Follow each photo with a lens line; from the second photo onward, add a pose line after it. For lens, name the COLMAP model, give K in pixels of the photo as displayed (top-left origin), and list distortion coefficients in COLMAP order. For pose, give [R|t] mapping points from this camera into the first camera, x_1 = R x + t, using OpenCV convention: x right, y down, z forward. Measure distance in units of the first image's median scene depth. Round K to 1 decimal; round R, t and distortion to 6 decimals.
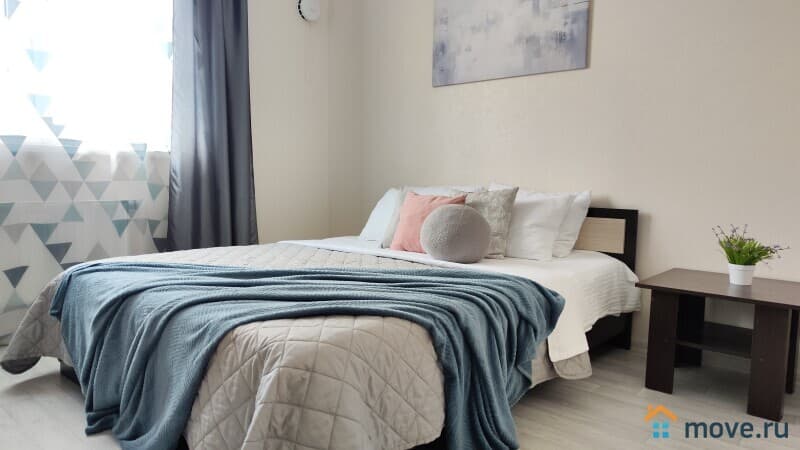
lens RADIAL K [[552.8, 0, 397.9], [0, 552.8, 228.8], [0, 0, 1]] dist [0.015026, -0.000318]
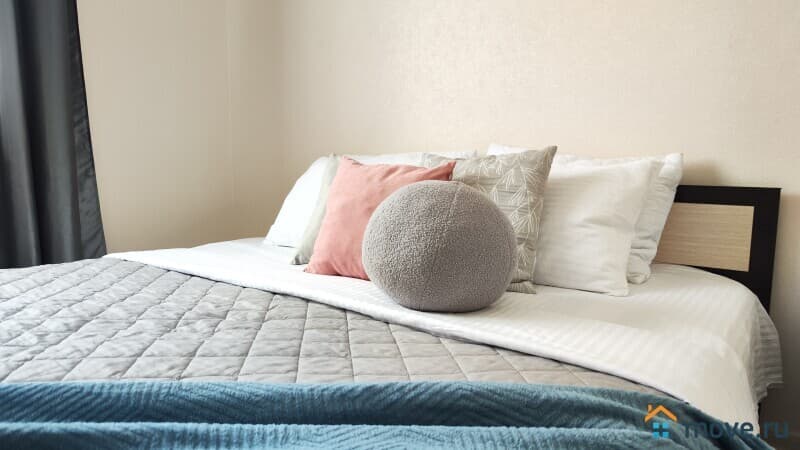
lens RADIAL K [[552.8, 0, 397.9], [0, 552.8, 228.8], [0, 0, 1]] dist [0.015026, -0.000318]
pose [[0.997060, -0.017071, 0.074698, 0.033470], [0.014735, 0.999389, 0.031708, -0.017528], [-0.075193, -0.030514, 0.996702, 0.497124]]
